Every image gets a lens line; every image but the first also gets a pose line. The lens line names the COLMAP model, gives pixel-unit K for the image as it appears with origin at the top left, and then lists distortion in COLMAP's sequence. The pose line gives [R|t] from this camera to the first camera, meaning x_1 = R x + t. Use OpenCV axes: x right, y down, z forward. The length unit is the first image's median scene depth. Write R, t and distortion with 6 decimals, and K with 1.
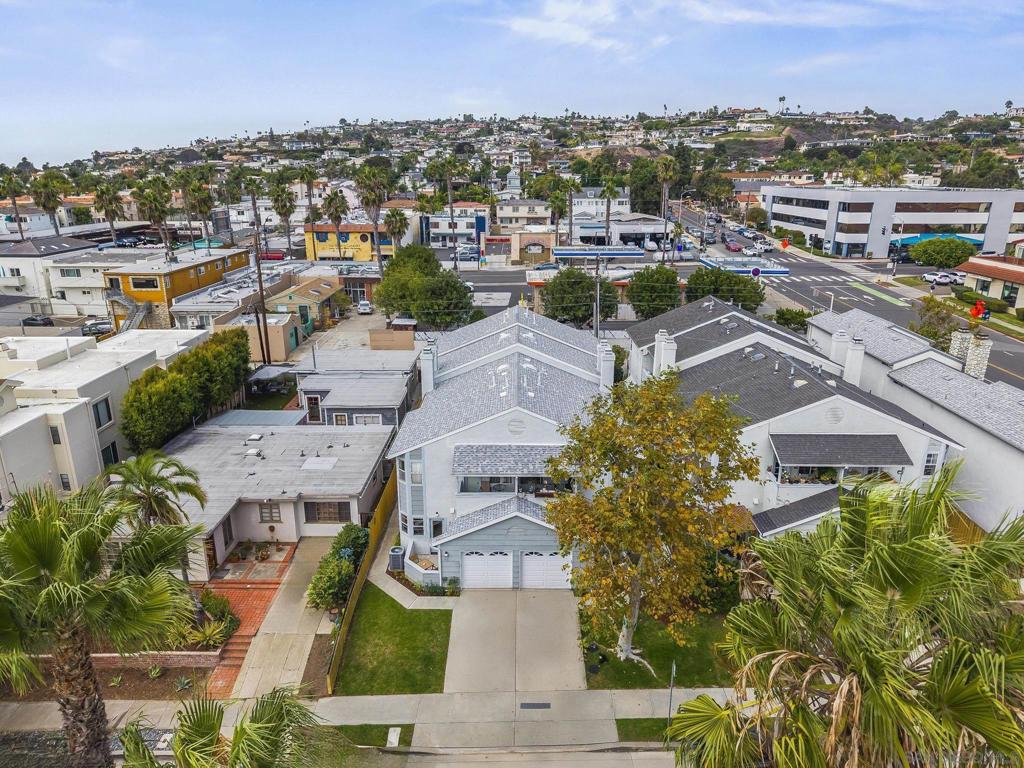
lens RADIAL K [[678.4, 0, 512.0], [0, 678.4, 384.0], [0, 0, 1]] dist [0.040593, -0.061157]
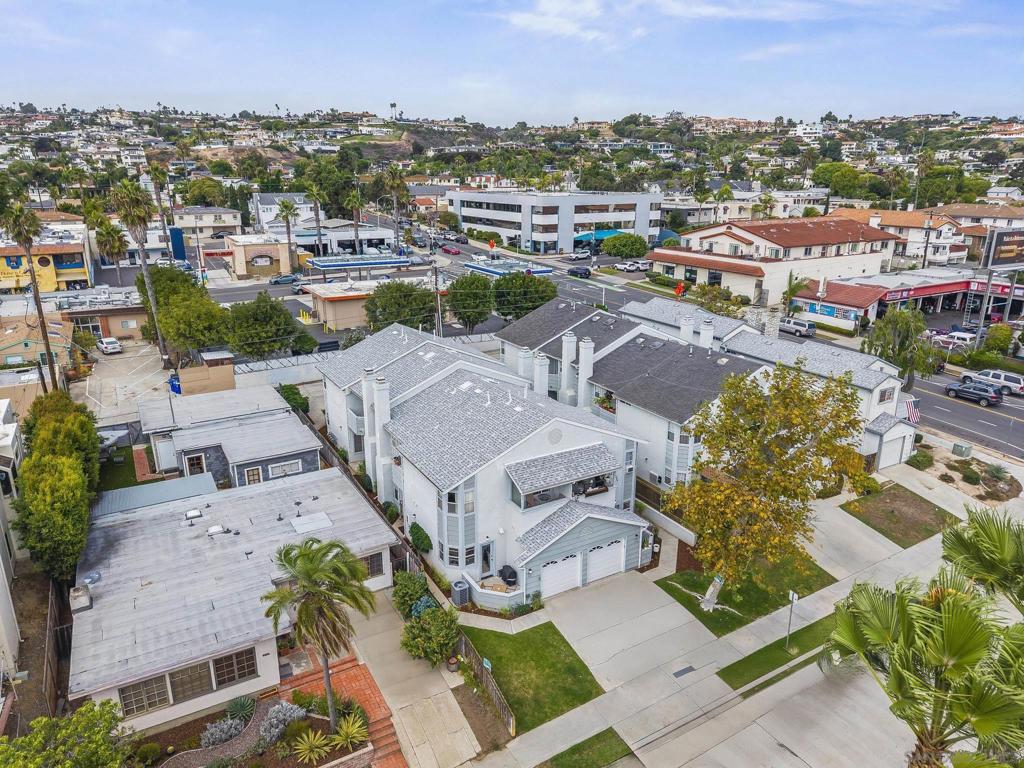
lens RADIAL K [[678.4, 0, 512.0], [0, 678.4, 384.0], [0, 0, 1]] dist [0.040593, -0.061157]
pose [[0.861096, -0.148343, 0.486320, -0.151950], [0.148702, 0.988147, 0.038119, -0.018815], [-0.486211, 0.039493, 0.872949, 0.028538]]
